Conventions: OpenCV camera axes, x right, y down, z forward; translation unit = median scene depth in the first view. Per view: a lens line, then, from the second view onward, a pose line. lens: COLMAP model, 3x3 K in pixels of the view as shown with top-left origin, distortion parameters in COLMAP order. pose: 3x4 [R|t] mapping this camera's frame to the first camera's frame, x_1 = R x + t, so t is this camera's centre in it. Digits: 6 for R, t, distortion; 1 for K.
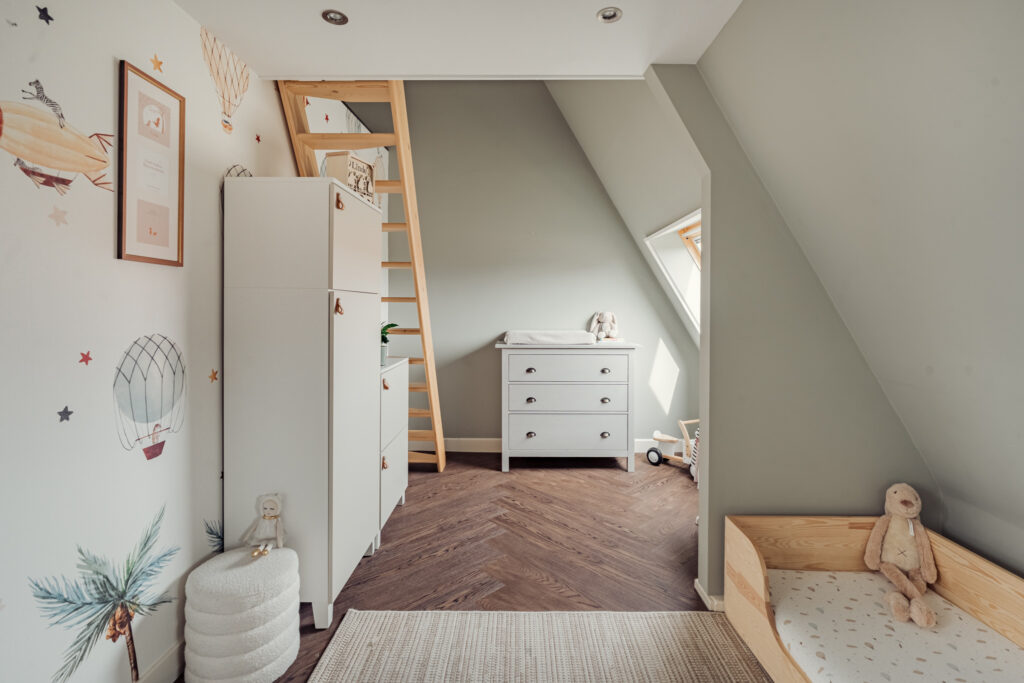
lens RADIAL K [[480.9, 0, 516.9], [0, 480.9, 312.9], [0, 0, 1]] dist [-0.001768, -0.000195]
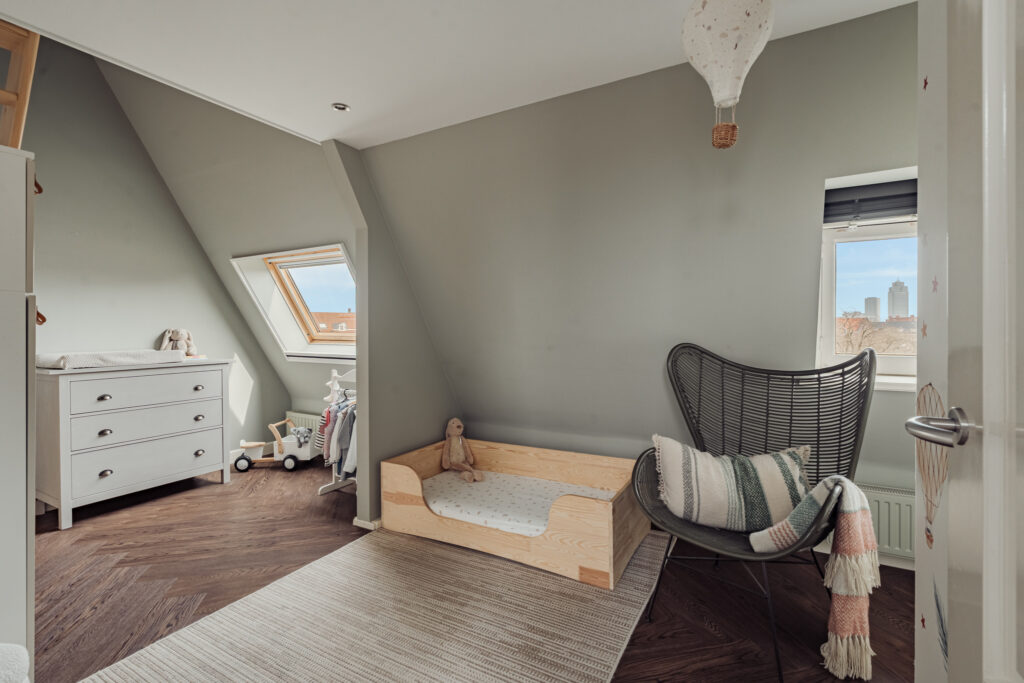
lens RADIAL K [[467.0, 0, 511.9], [0, 467.0, 331.5], [0, 0, 1]] dist [-0.002568, -0.000203]
pose [[0.490872, -0.013702, 0.871124, -0.450416], [0.019430, 0.999800, 0.004777, 0.017138], [-0.871015, 0.014581, 0.491040, -0.044521]]
